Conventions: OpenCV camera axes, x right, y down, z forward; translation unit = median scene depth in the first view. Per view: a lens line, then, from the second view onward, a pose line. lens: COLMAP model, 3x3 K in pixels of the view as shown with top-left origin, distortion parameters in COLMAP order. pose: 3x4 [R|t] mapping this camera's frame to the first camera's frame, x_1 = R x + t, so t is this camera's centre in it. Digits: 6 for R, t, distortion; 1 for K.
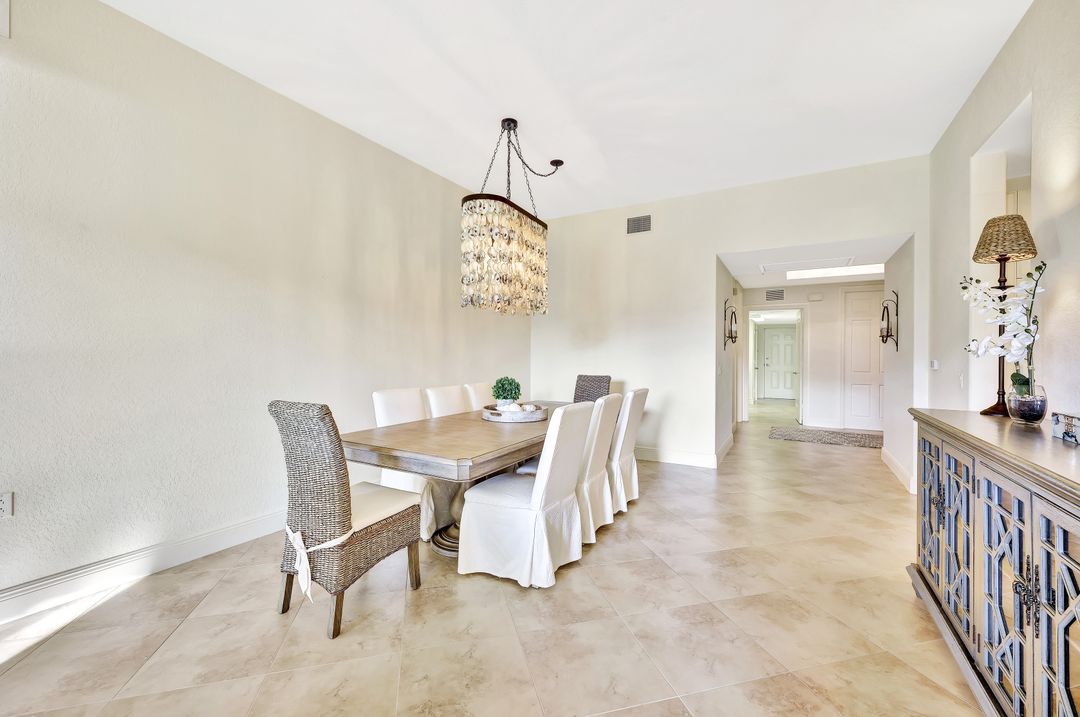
lens RADIAL K [[441.4, 0, 538.3], [0, 441.4, 357.5], [0, 0, 1]] dist [0.001173, 0.000111]
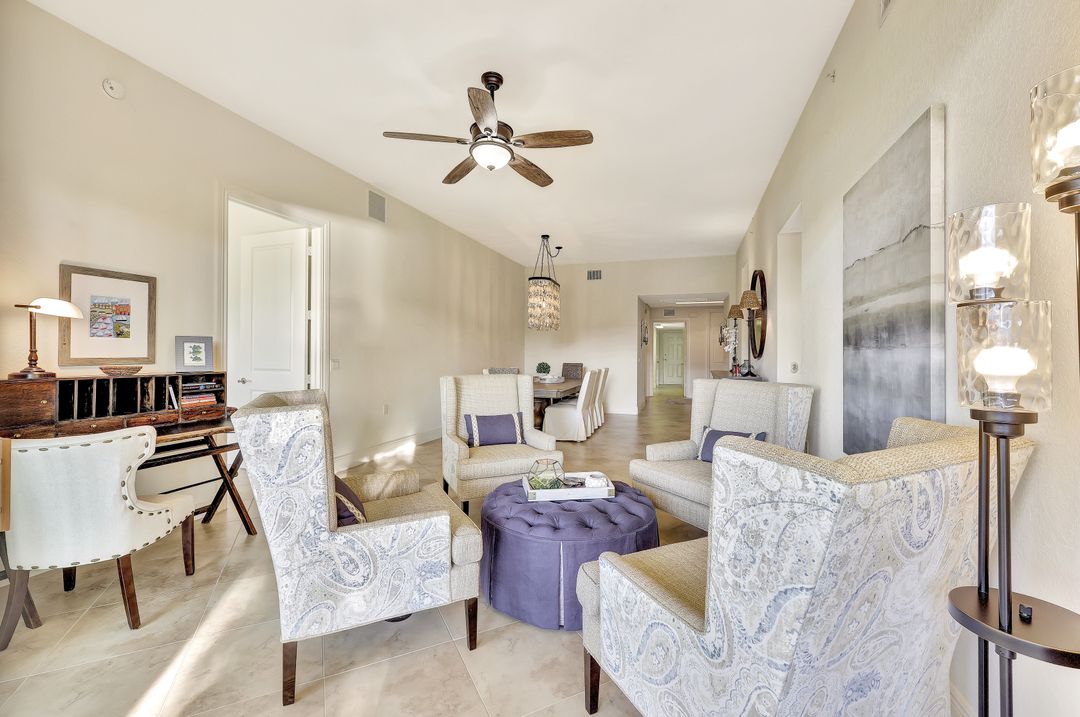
lens RADIAL K [[441.4, 0, 535.0], [0, 441.4, 352.4], [0, 0, 1]] dist [0.001173, 0.000111]
pose [[0.981932, 0.001574, 0.189229, -0.351684], [-0.000882, 0.999993, -0.003744, 0.004628], [-0.189234, 0.003510, 0.981926, -0.690907]]
